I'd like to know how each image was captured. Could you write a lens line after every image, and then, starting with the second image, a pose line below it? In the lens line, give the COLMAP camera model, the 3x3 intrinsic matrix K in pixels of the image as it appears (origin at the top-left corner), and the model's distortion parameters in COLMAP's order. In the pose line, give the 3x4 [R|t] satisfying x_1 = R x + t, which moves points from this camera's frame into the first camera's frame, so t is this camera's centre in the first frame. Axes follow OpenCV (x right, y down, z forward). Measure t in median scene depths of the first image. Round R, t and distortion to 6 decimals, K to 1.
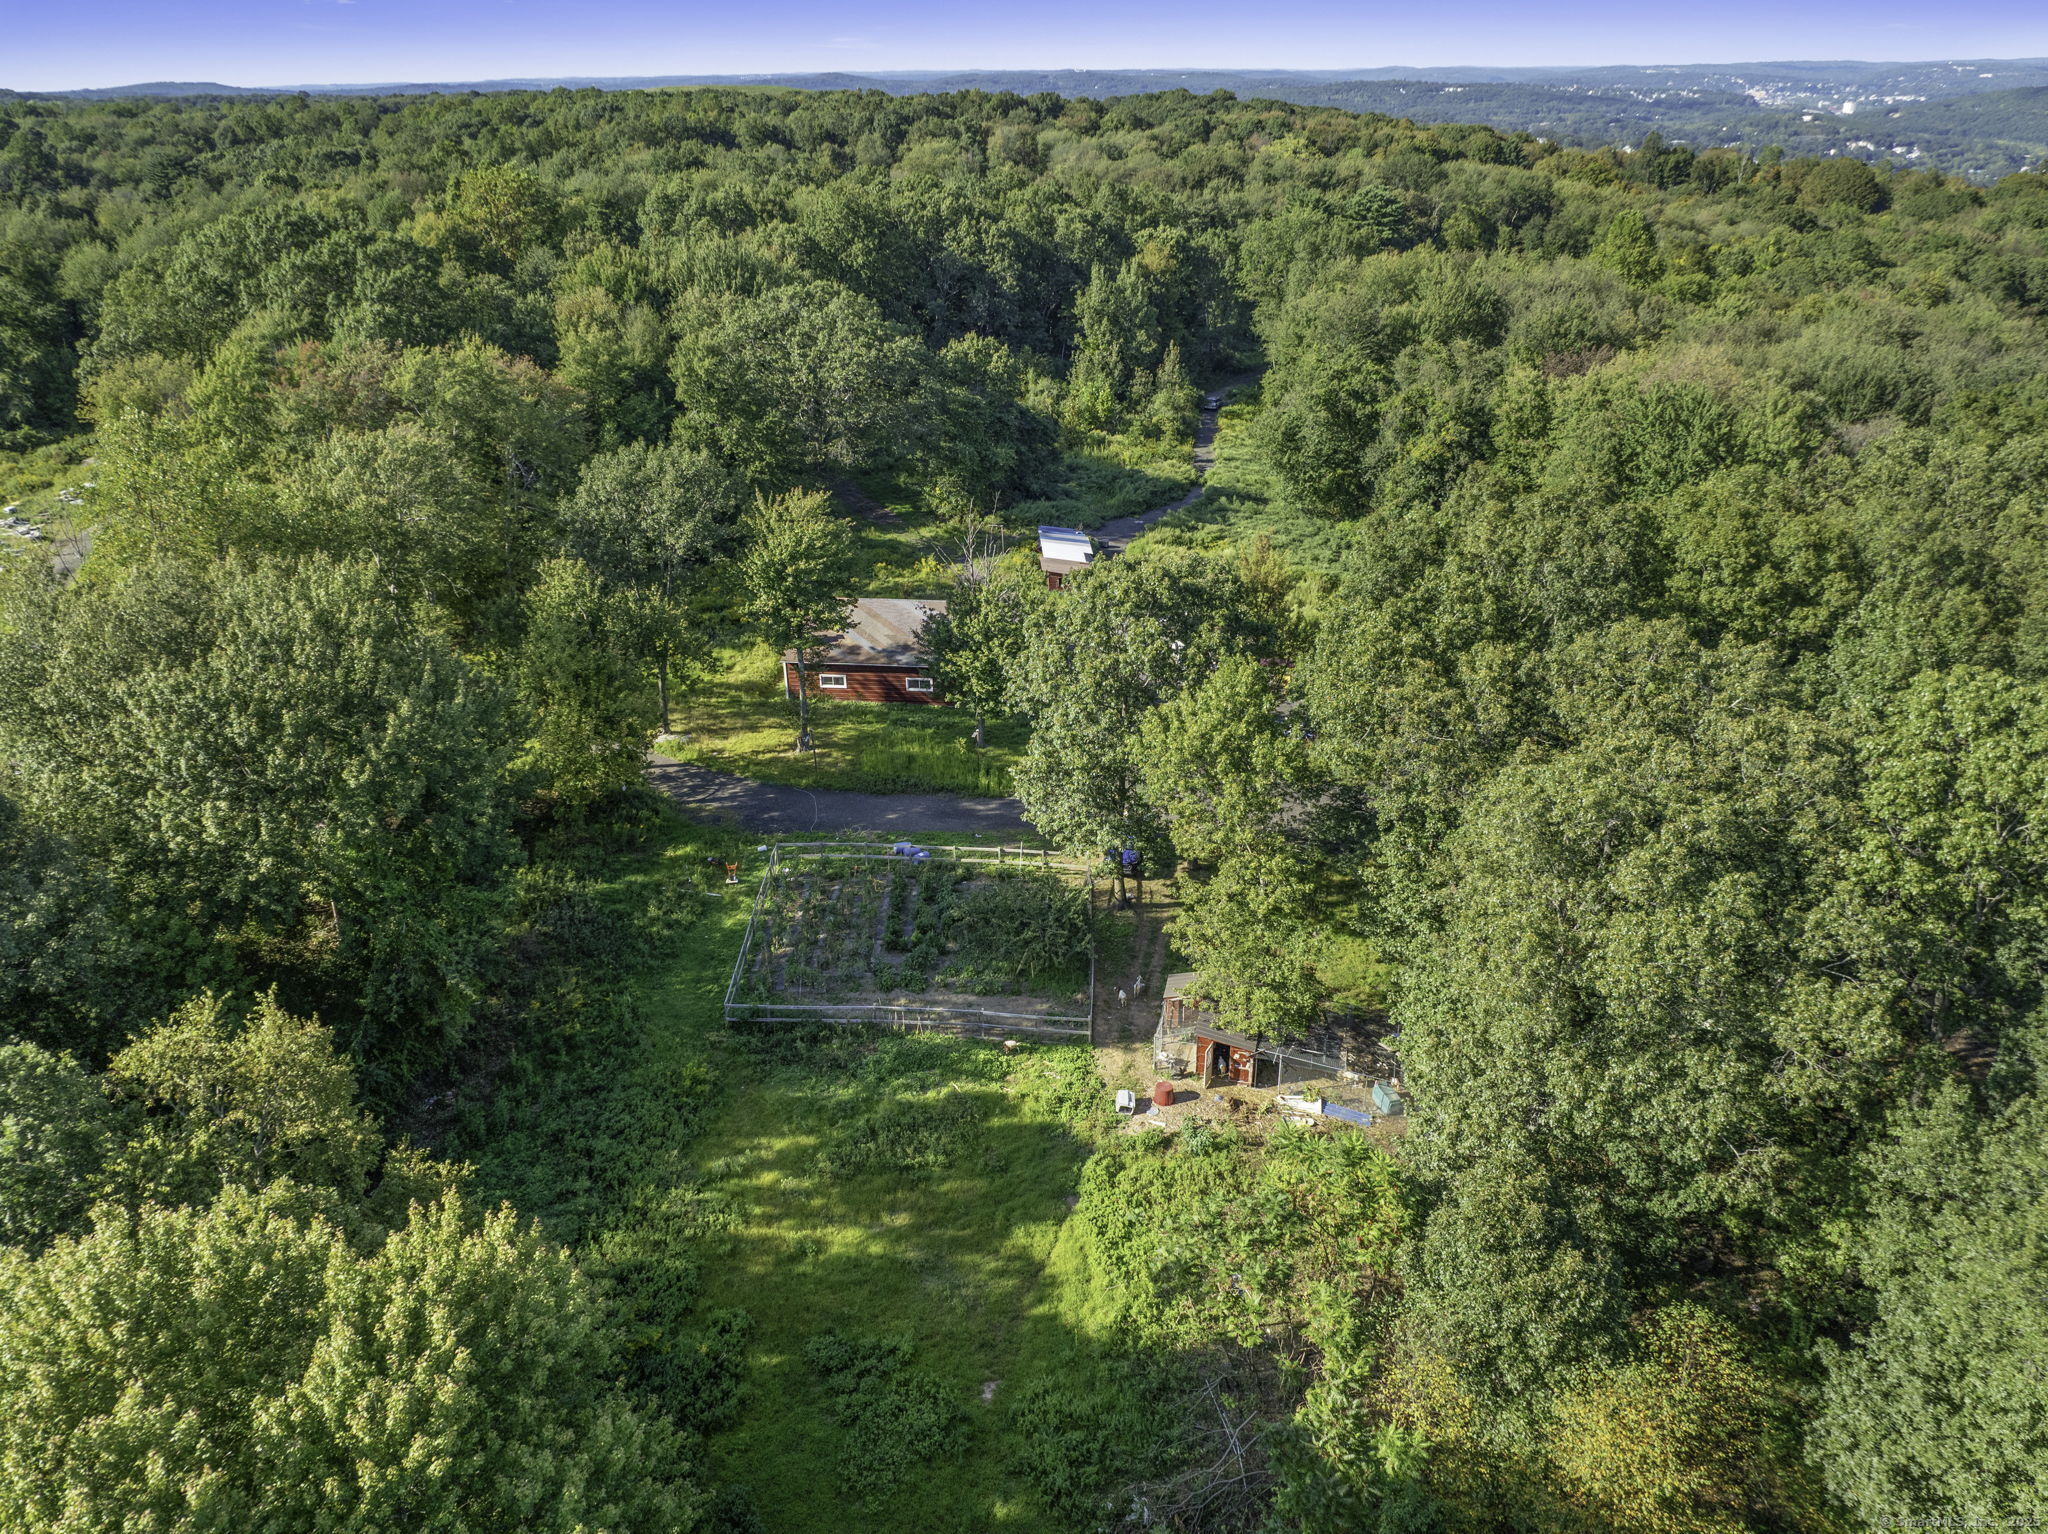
lens RADIAL K [[1467.9, 0, 1012.8], [0, 1467.9, 775.2], [0, 0, 1]] dist [-0.055049, 0.032144]
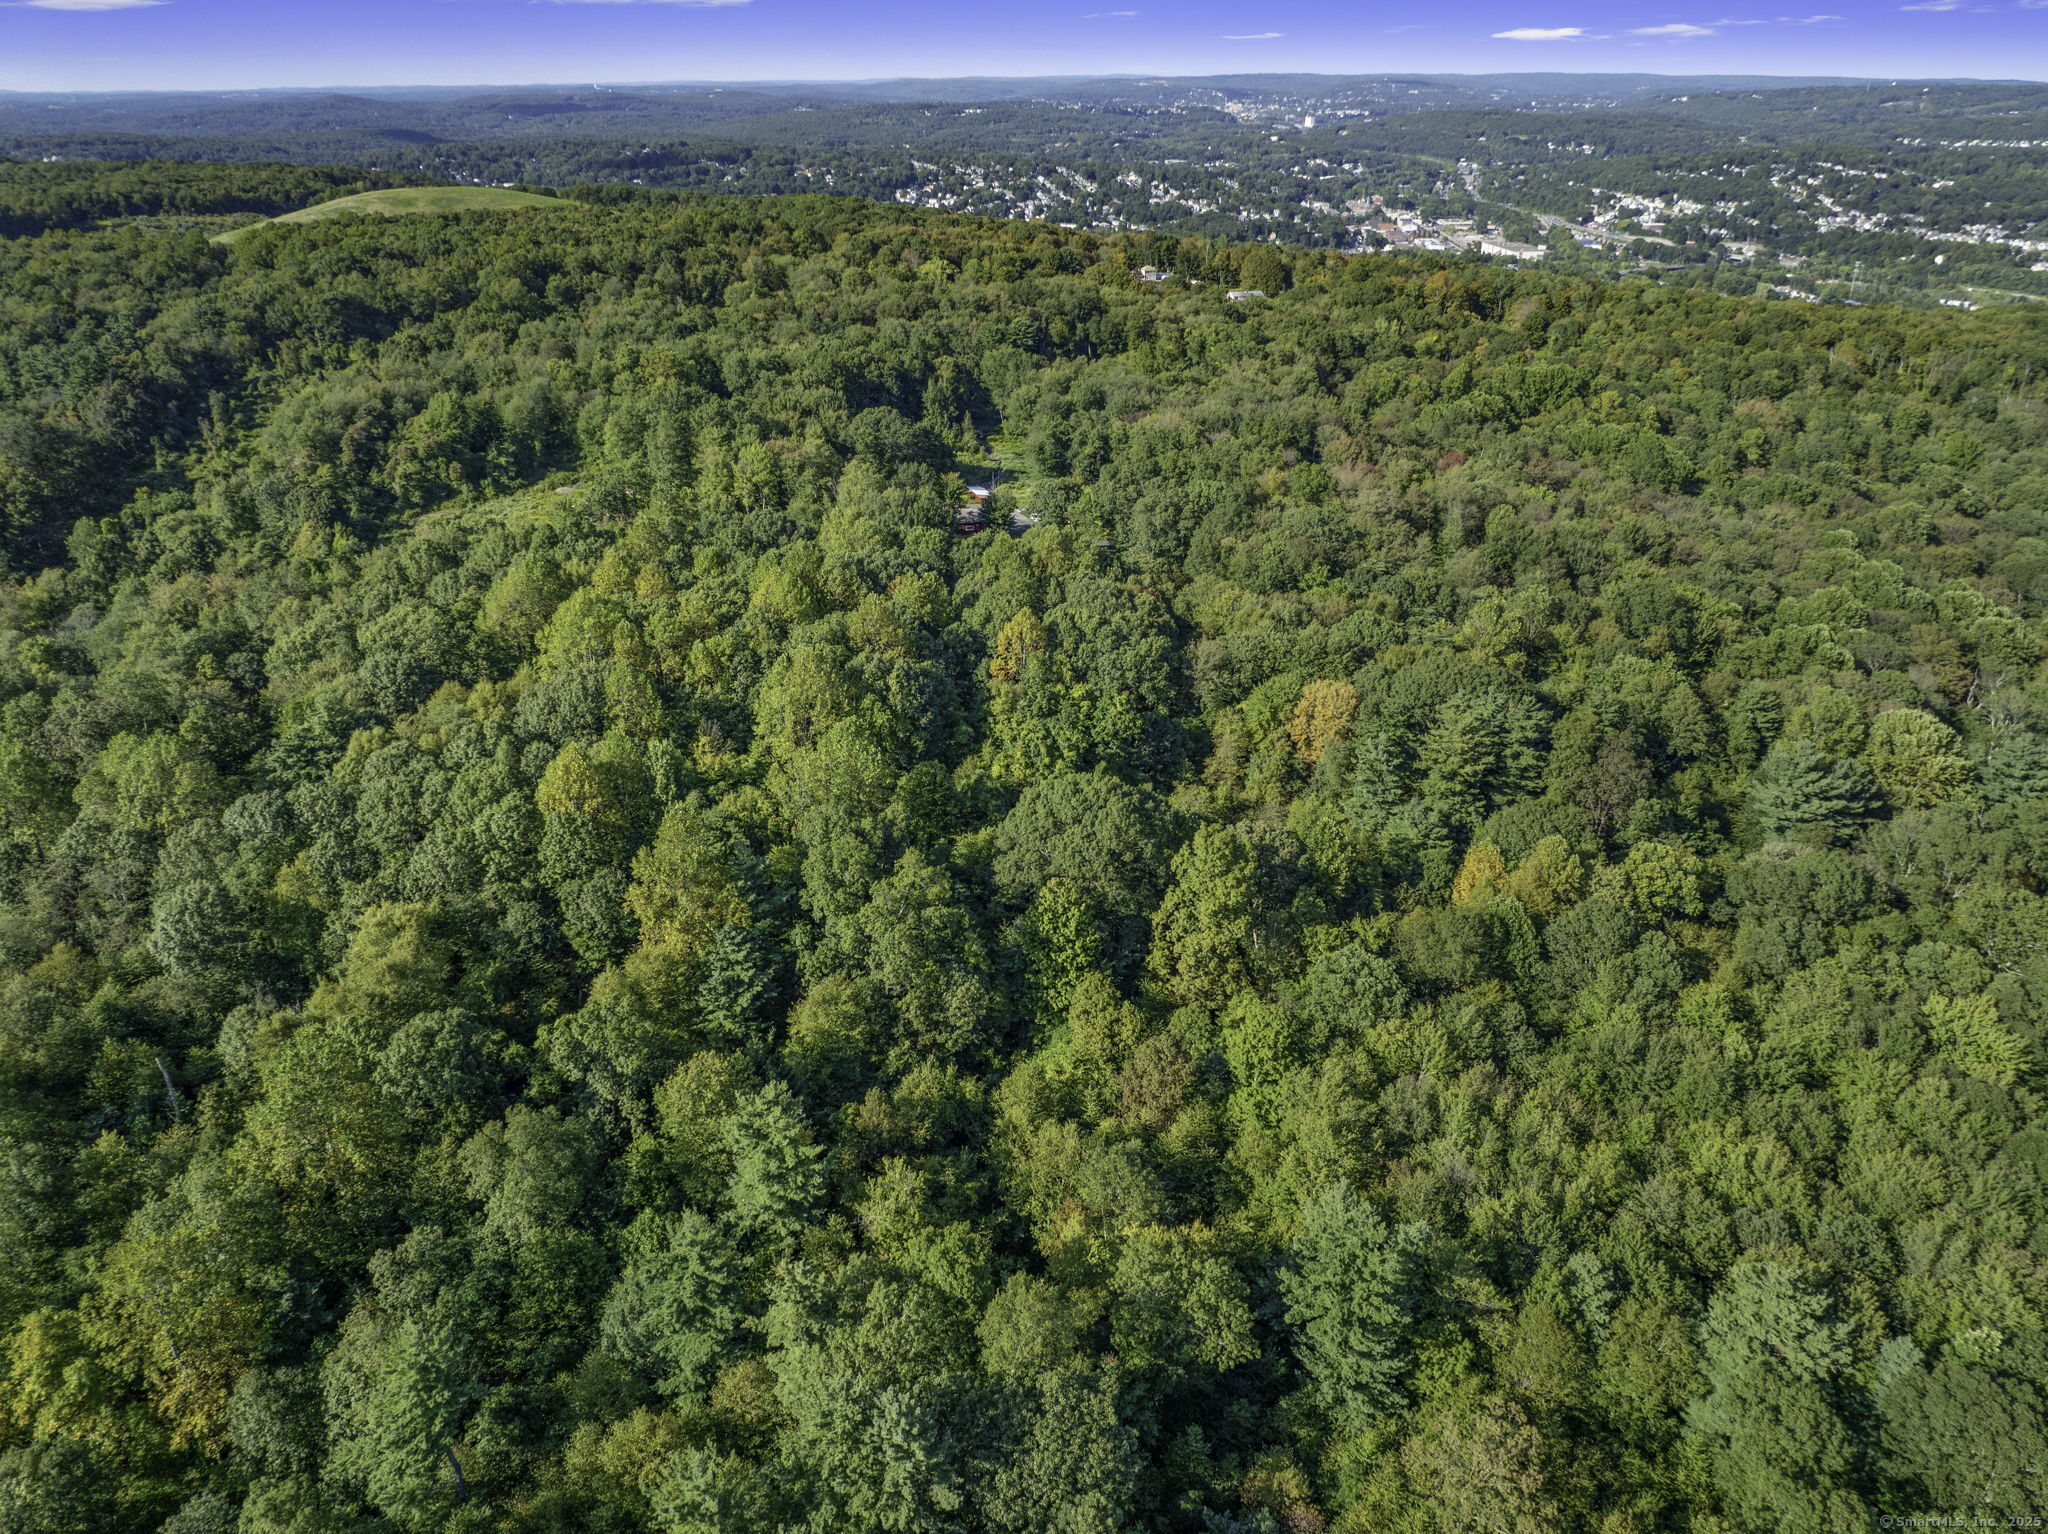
lens RADIAL K [[1467.9, 0, 1017.2], [0, 1467.9, 766.3], [0, 0, 1]] dist [-0.055049, 0.032144]
pose [[0.955225, -0.123513, 0.268869, -0.680161], [0.126261, 0.991972, 0.007118, 0.346012], [-0.267590, 0.027148, 0.963150, -1.671896]]
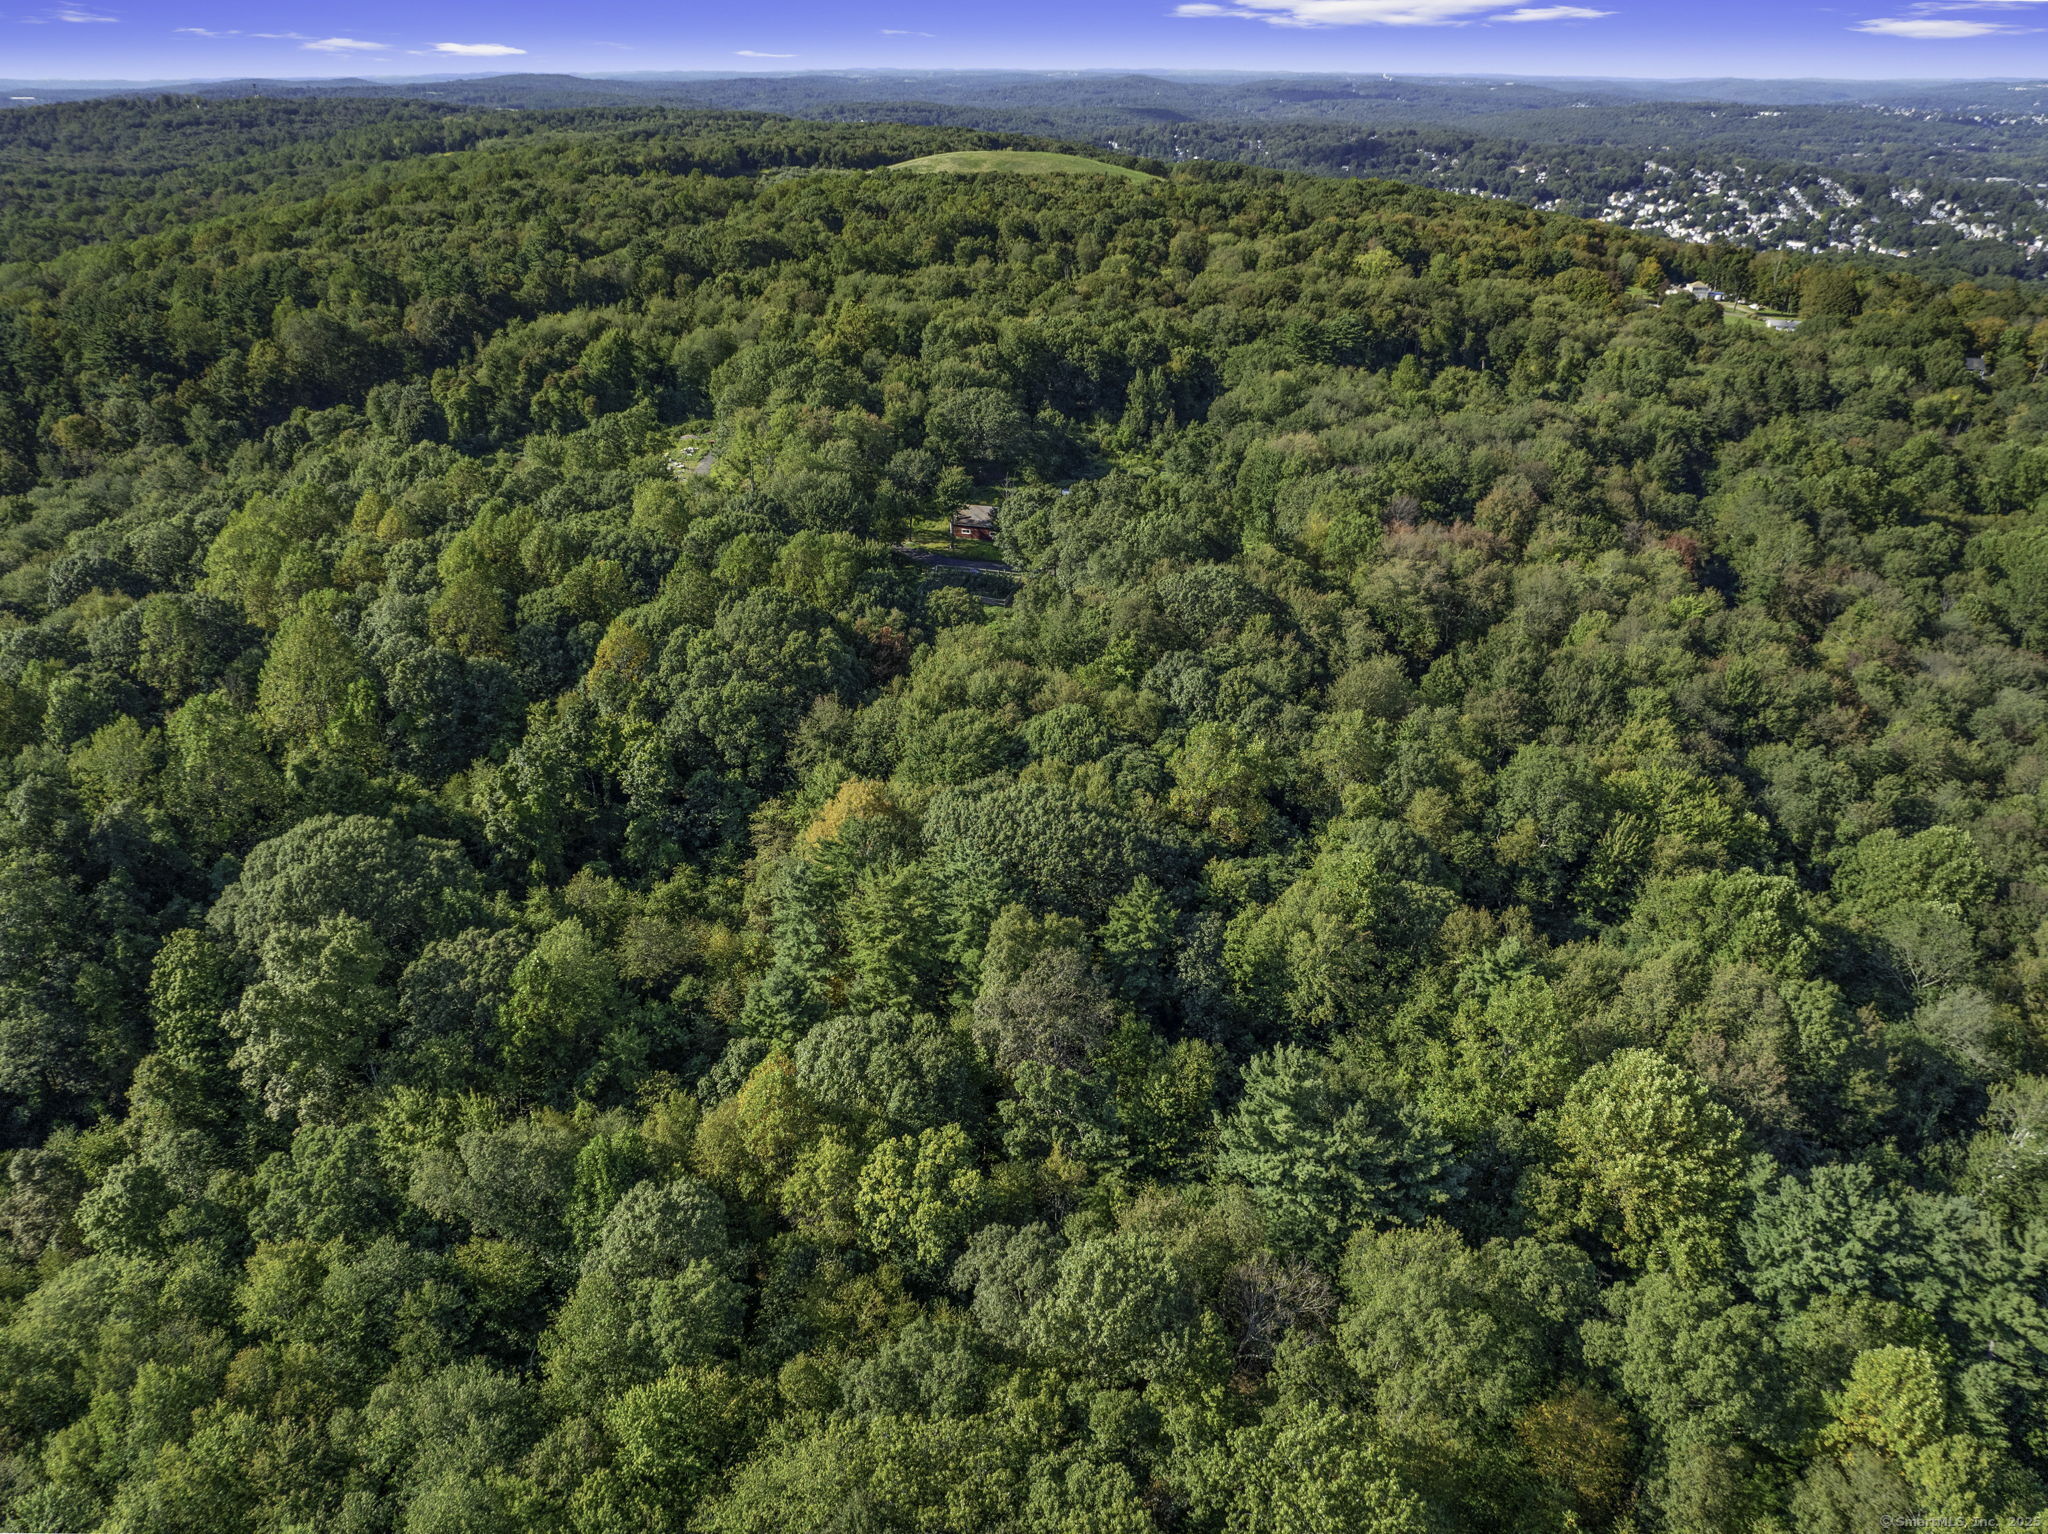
lens RADIAL K [[1467.9, 0, 1006.1], [0, 1467.9, 767.9], [0, 0, 1]] dist [-0.055049, 0.032144]
pose [[0.980747, 0.097358, -0.169282, 0.366288], [-0.097634, 0.995200, 0.006713, 0.278088], [0.169123, 0.009944, 0.985545, -1.382585]]
